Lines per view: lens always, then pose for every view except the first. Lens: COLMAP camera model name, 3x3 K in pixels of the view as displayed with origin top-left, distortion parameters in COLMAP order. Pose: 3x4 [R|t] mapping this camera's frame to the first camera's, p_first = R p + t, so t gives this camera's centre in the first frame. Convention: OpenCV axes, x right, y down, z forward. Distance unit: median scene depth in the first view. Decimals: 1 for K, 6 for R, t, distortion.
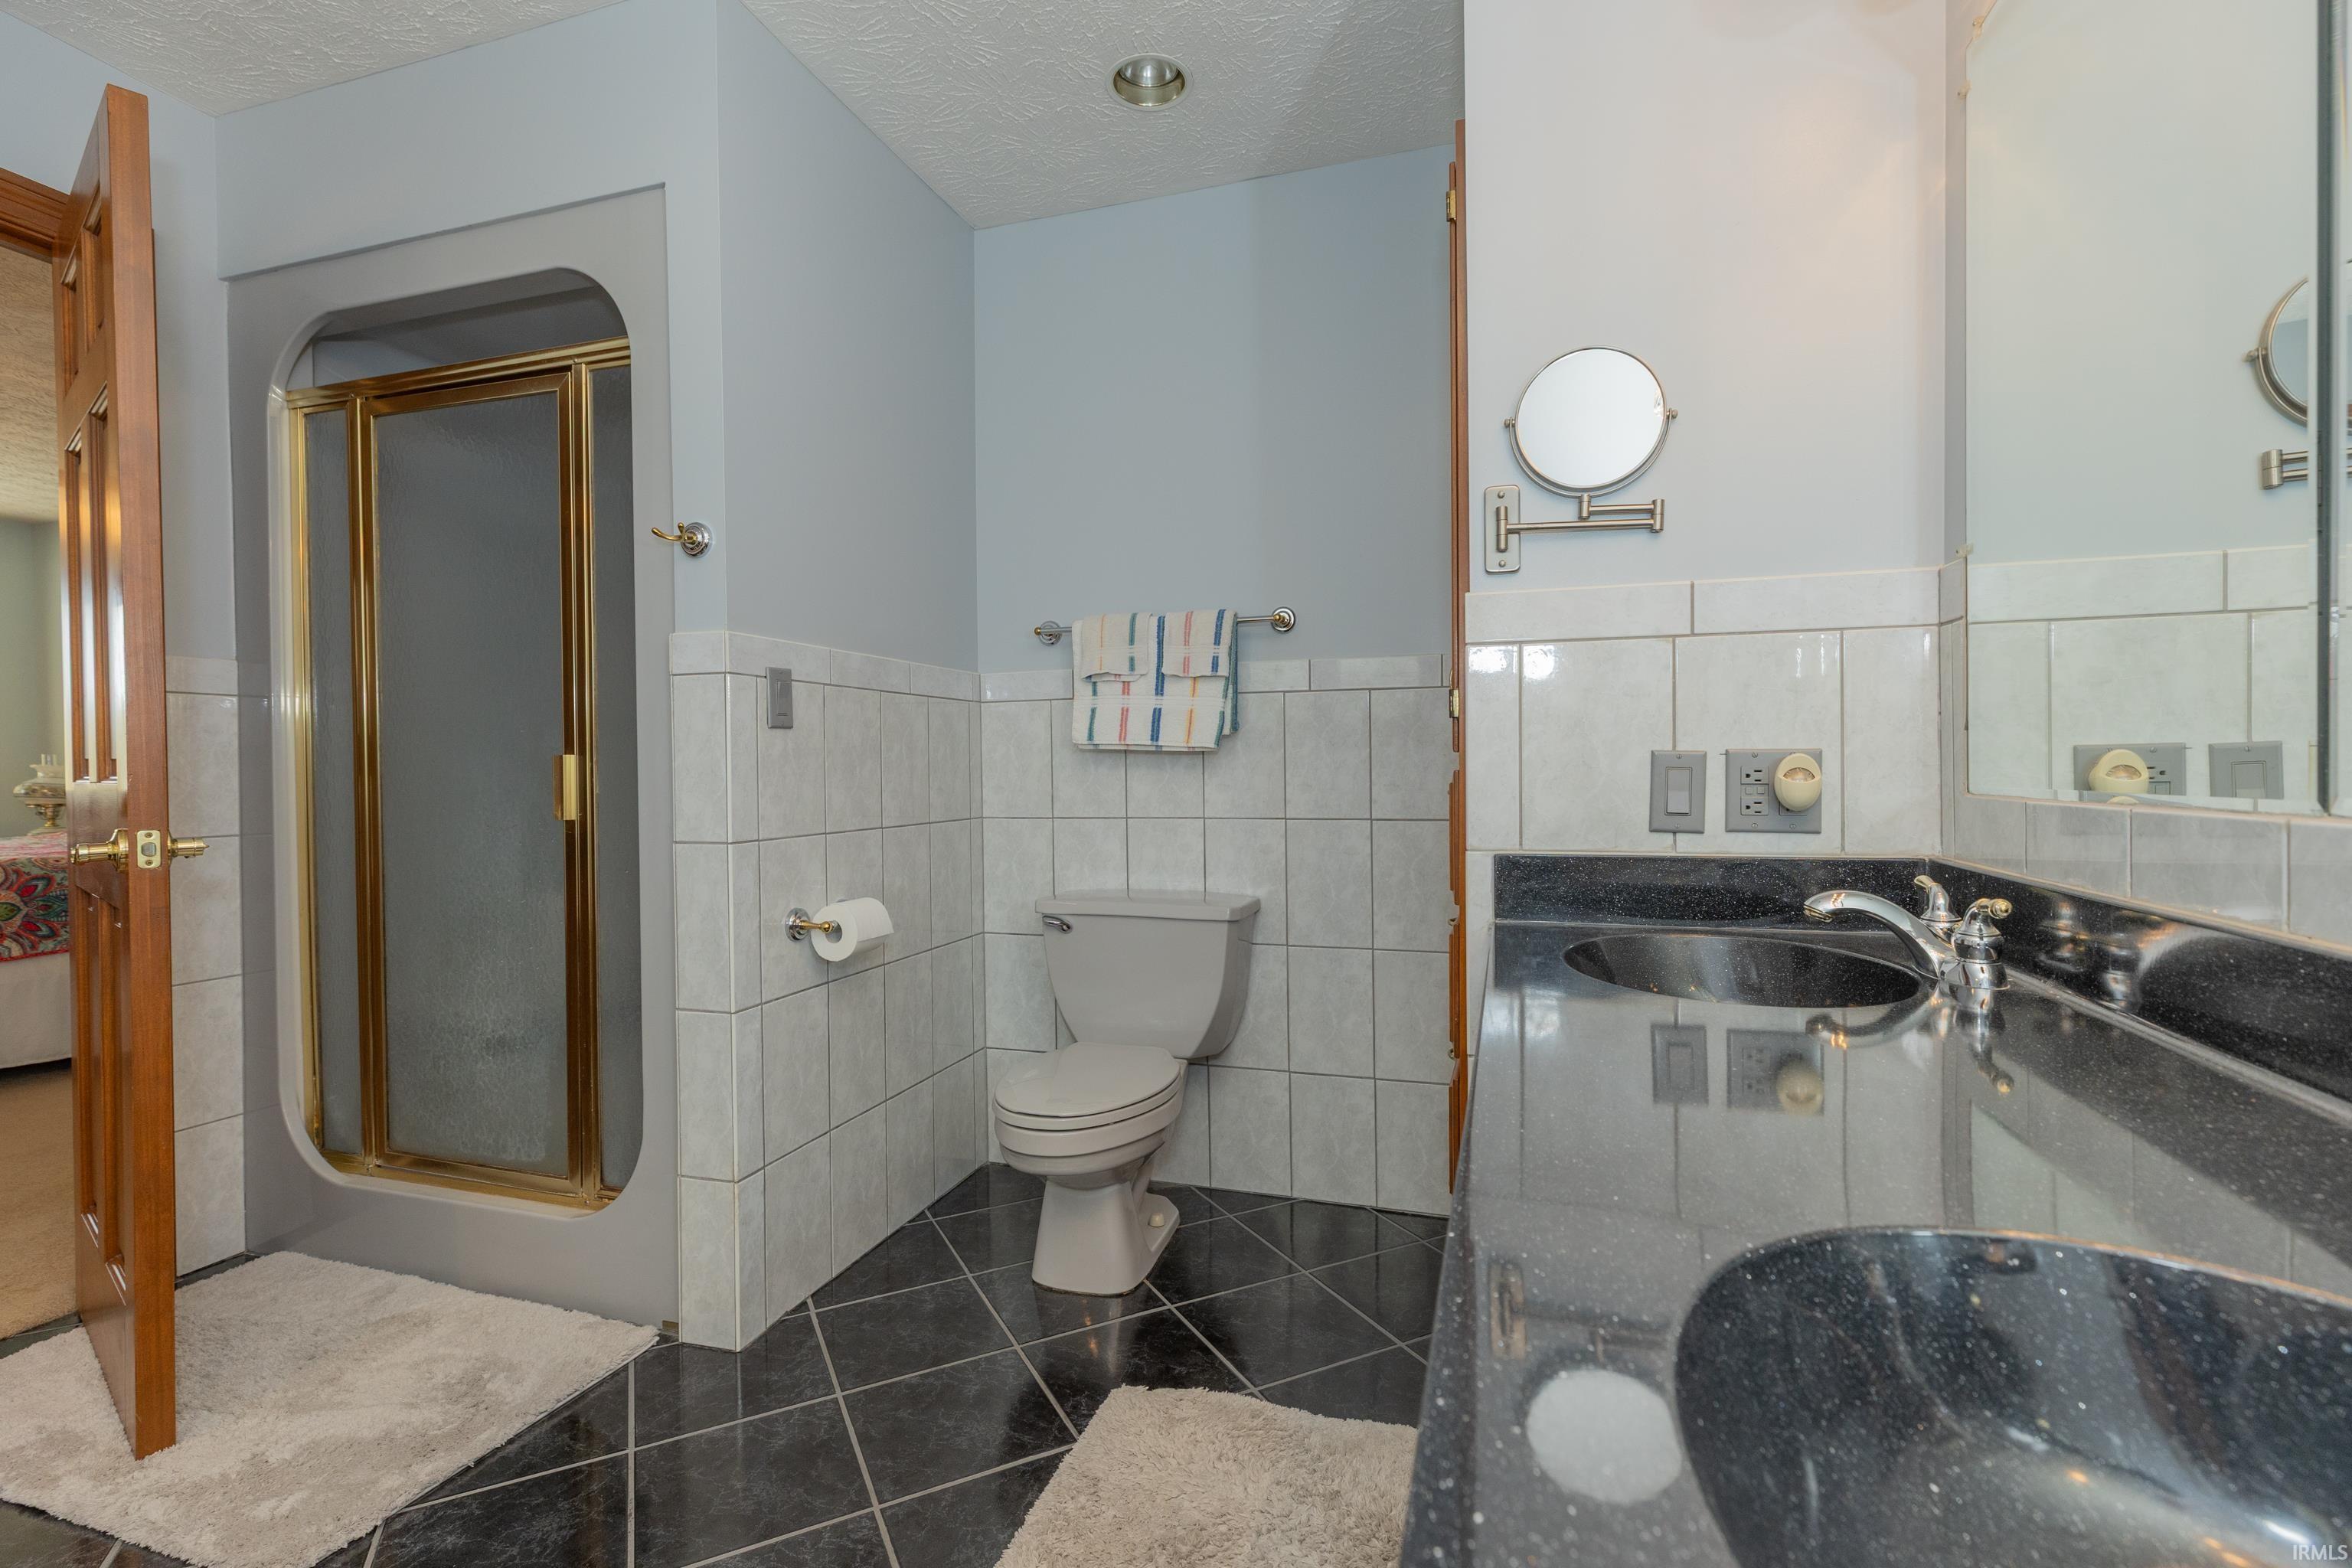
lens RADIAL K [[1058.5, 0, 1176.0], [0, 1058.5, 784.0], [0, 0, 1]] dist [0.002904, 0.000269]
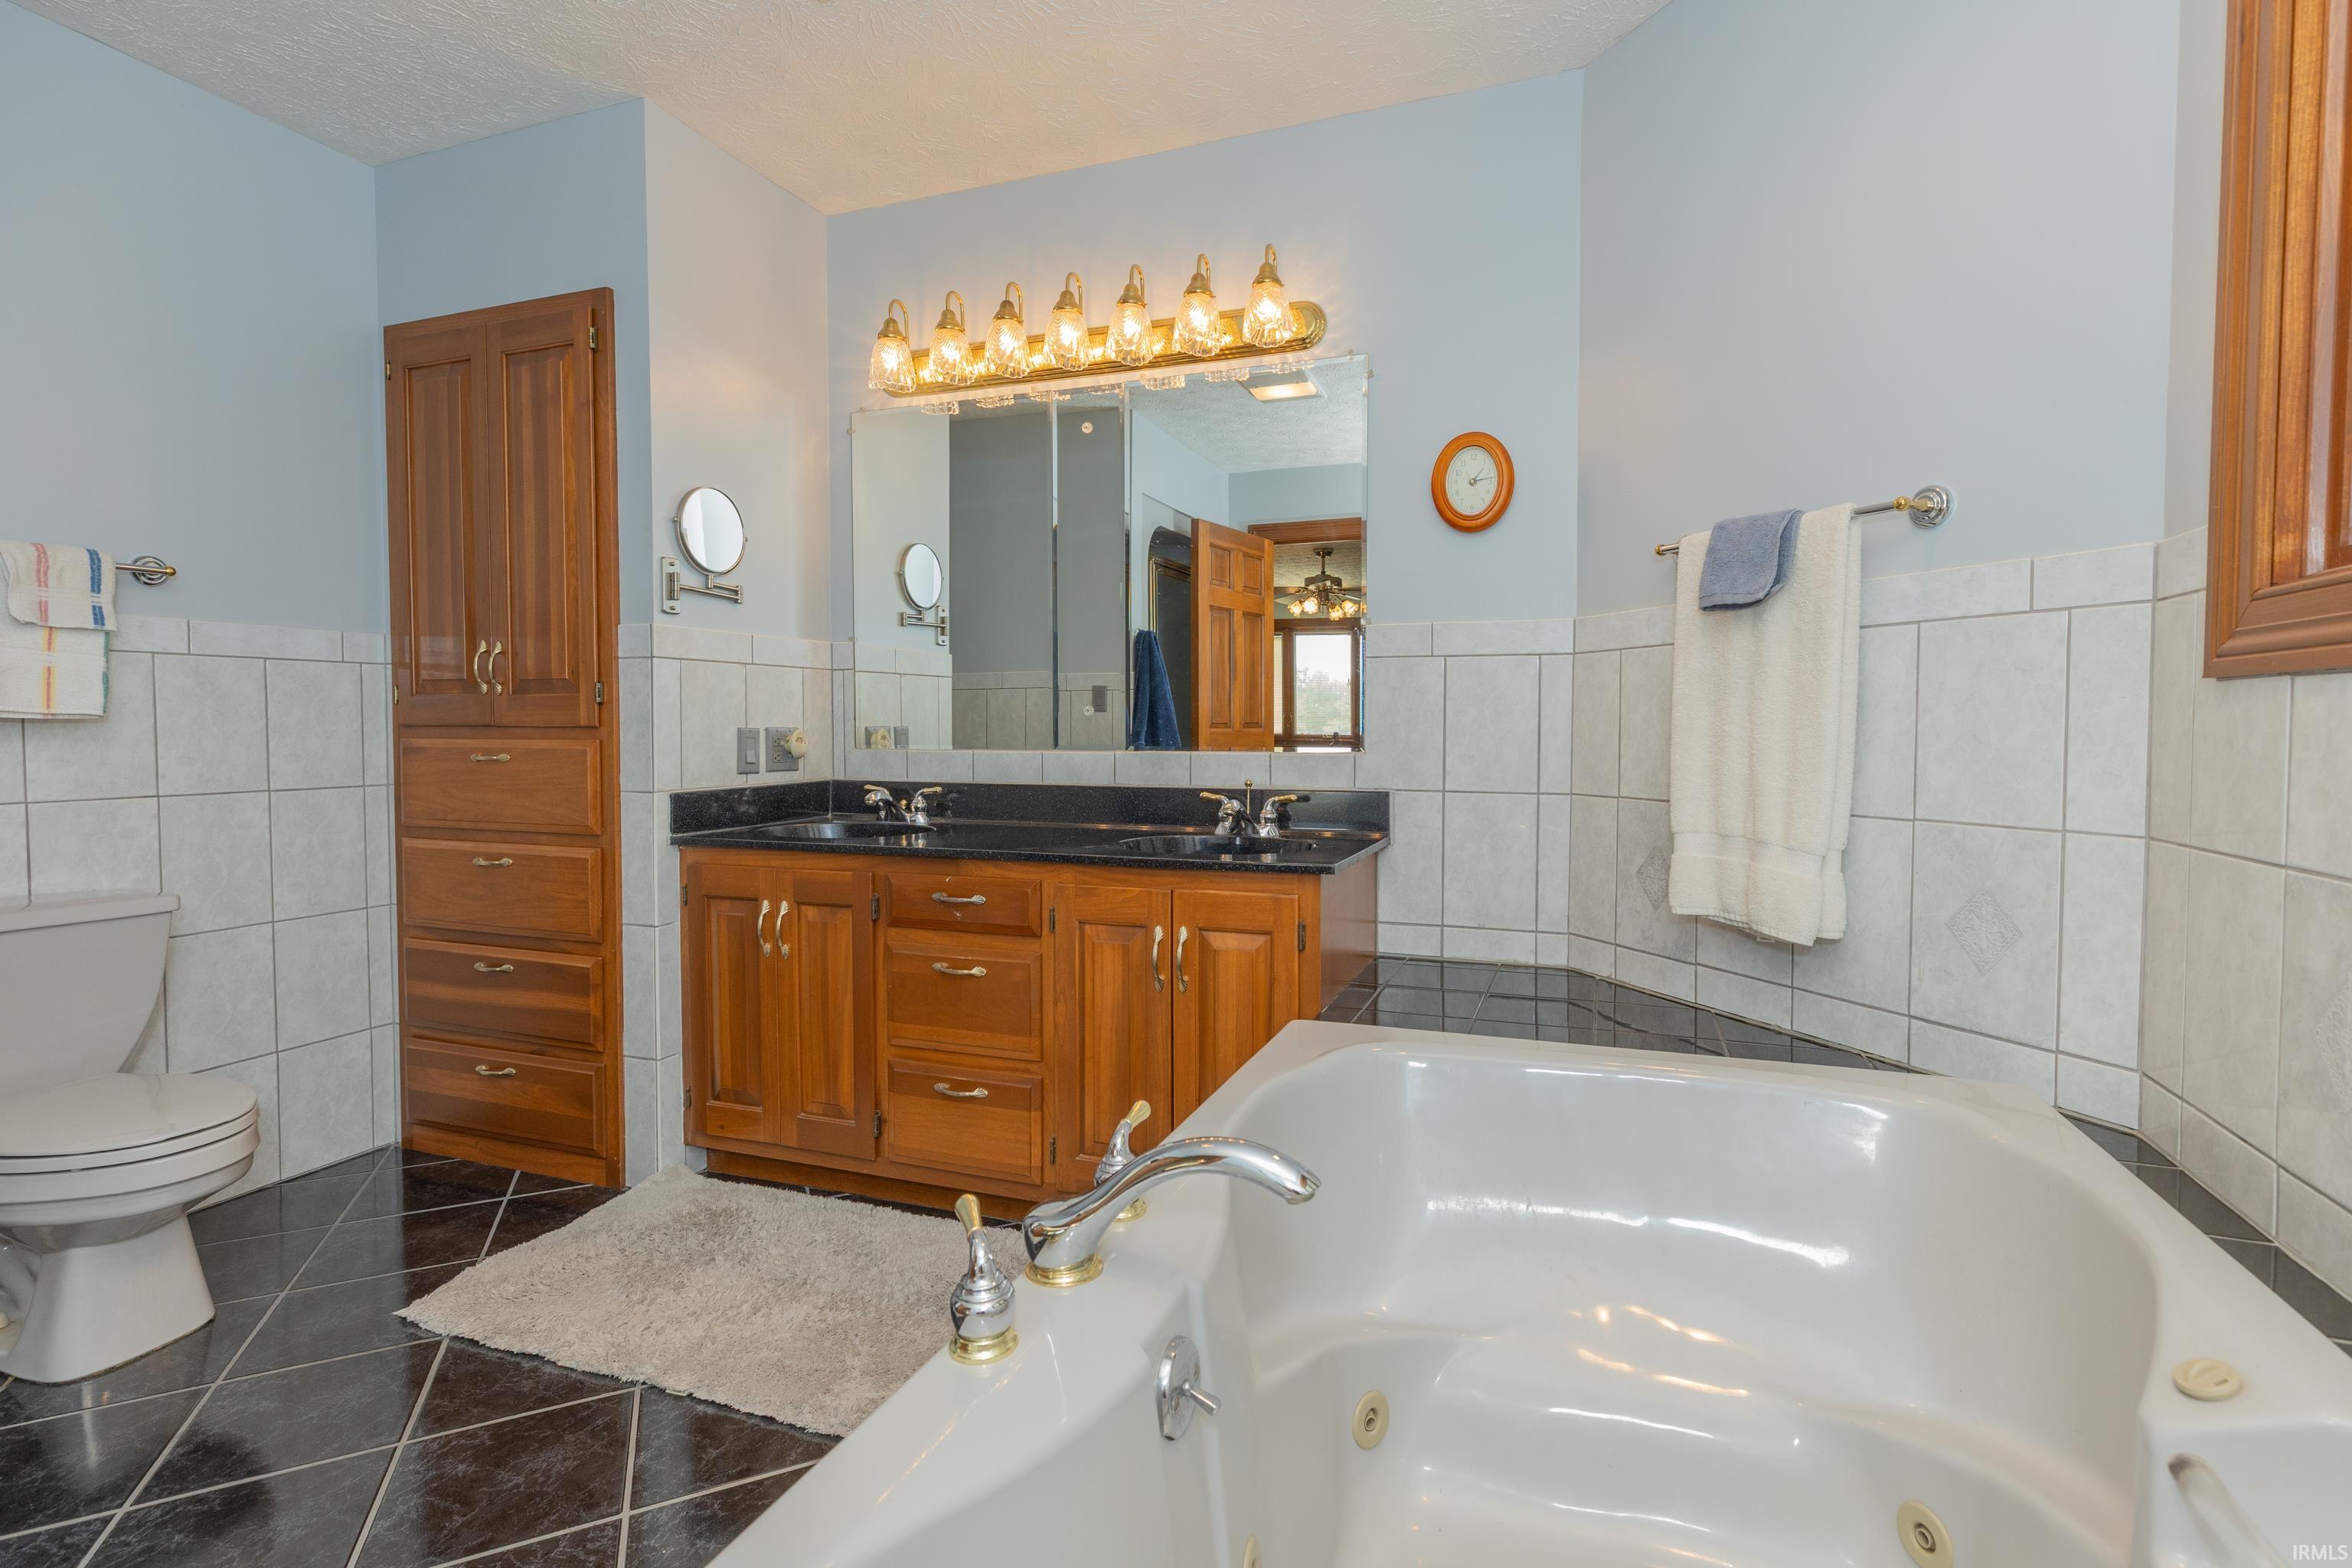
lens RADIAL K [[1126.1, 0, 1176.0], [0, 1126.1, 784.0], [0, 0, 1]] dist [0.000294, -0.000008]
pose [[0.054477, -0.050376, 0.997243, -1.337773], [0.015217, 0.998652, 0.049616, -0.019412], [-0.998399, 0.012473, 0.055170, 0.167804]]
